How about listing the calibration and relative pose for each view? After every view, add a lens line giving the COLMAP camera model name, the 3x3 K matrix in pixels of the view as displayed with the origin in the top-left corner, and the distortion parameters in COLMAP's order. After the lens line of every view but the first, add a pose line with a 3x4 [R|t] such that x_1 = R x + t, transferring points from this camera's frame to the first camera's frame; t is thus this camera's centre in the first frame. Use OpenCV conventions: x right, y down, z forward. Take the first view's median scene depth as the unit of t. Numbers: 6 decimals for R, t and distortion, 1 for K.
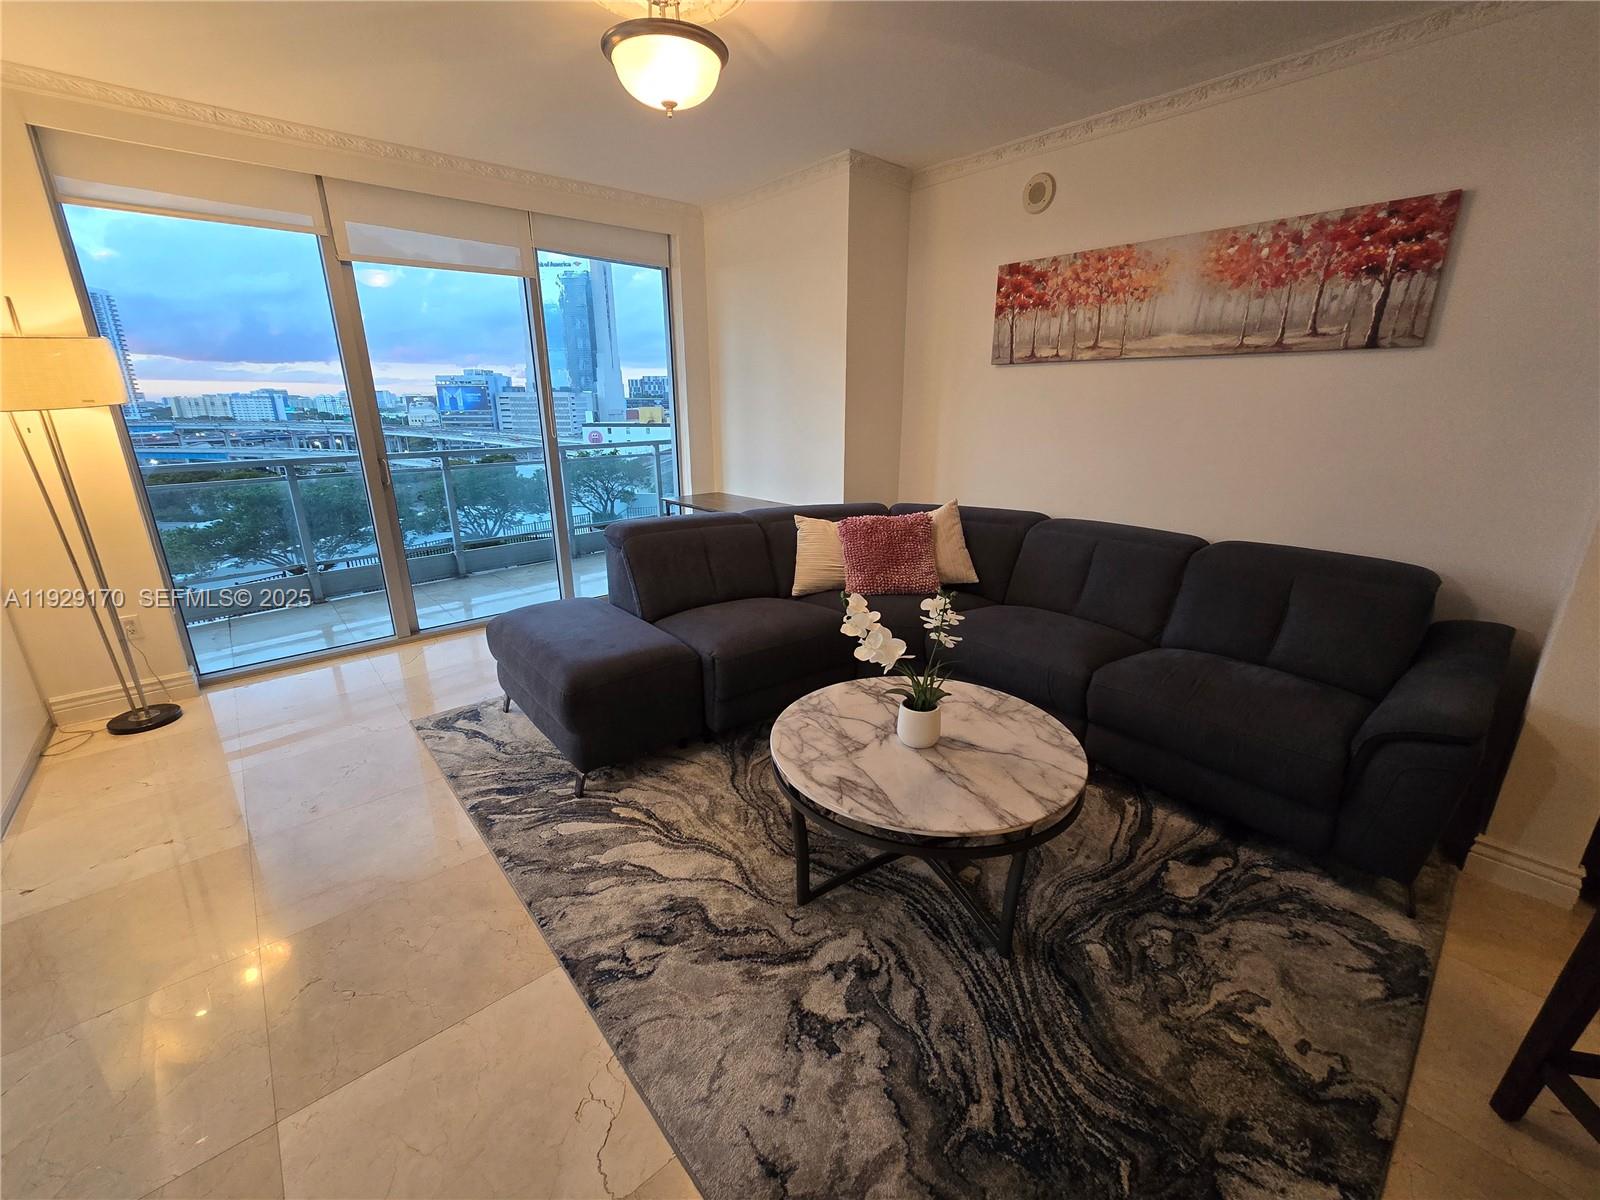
lens RADIAL K [[650.8, 0, 804.1], [0, 650.8, 600.1], [0, 0, 1]] dist [-0.001921, -0.000187]
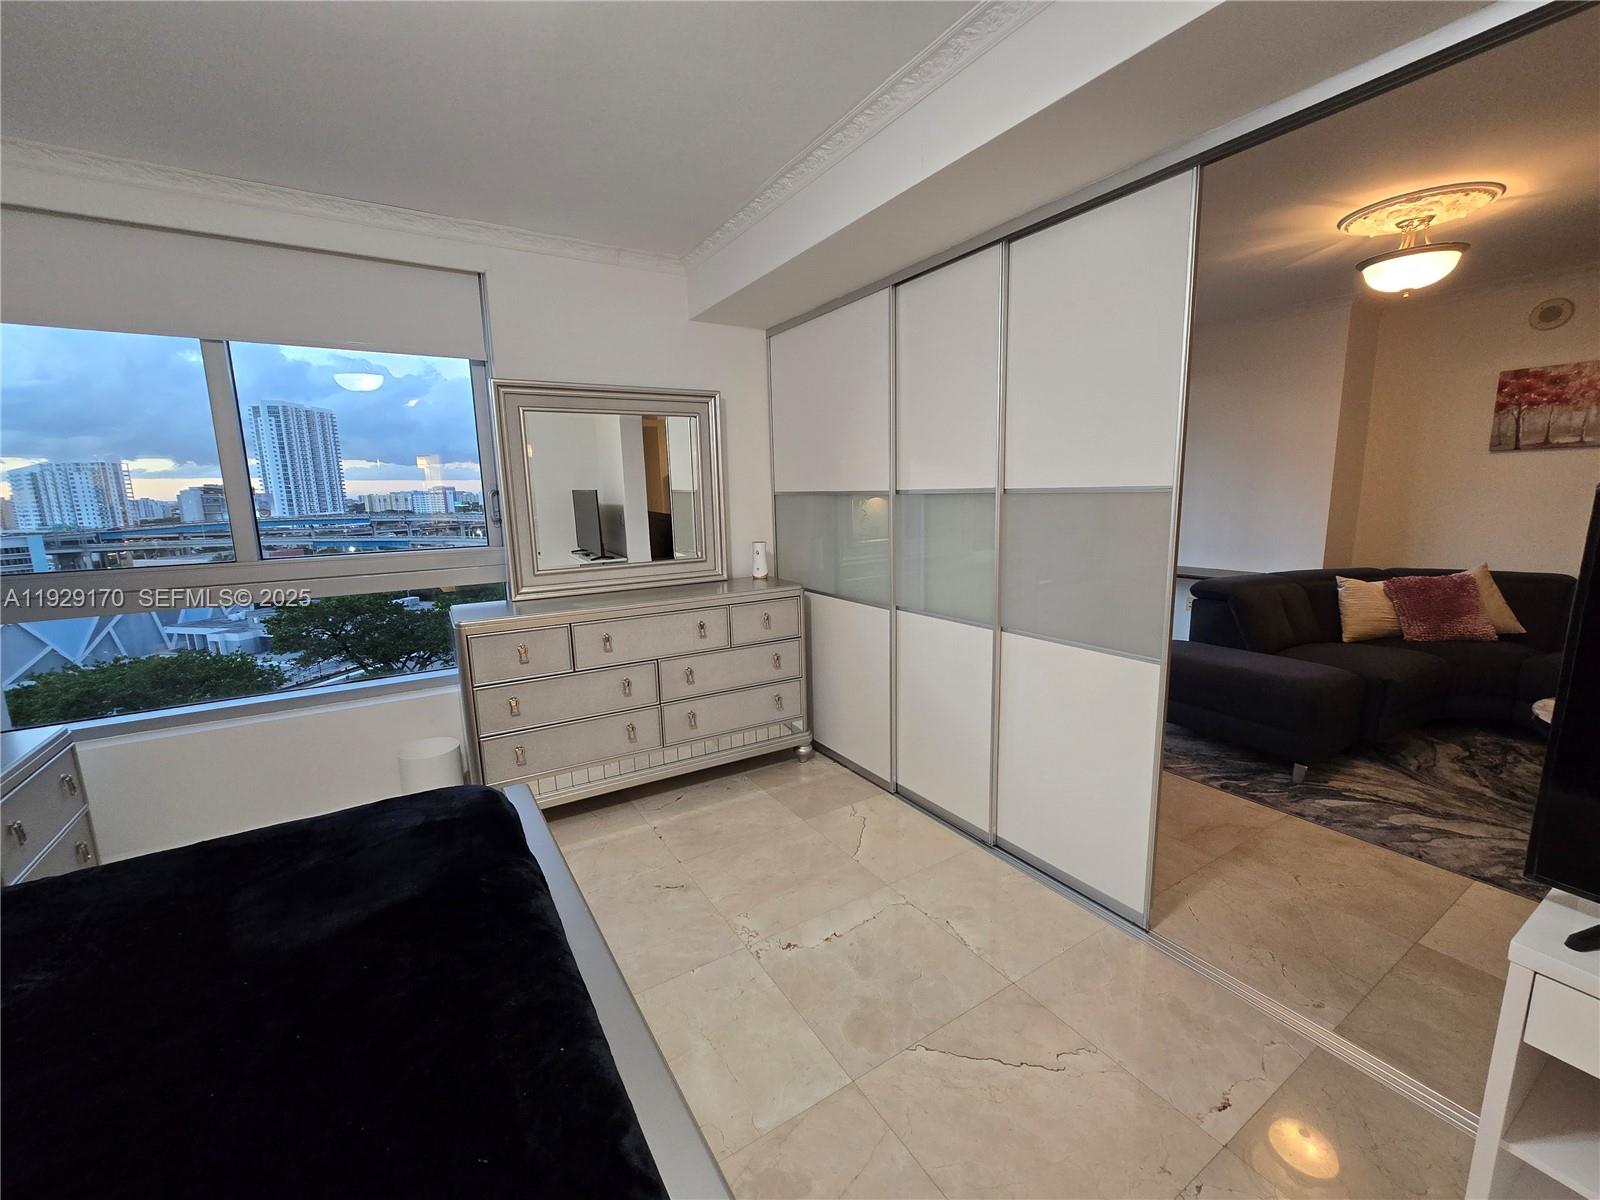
lens RADIAL K [[650.8, 0, 797.7], [0, 650.8, 599.3], [0, 0, 1]] dist [-0.001921, -0.000187]
pose [[0.985902, 0.004544, -0.167260, -1.046452], [-0.025431, 0.992087, -0.122948, 0.113228], [0.165378, 0.125468, 0.978217, -0.451108]]
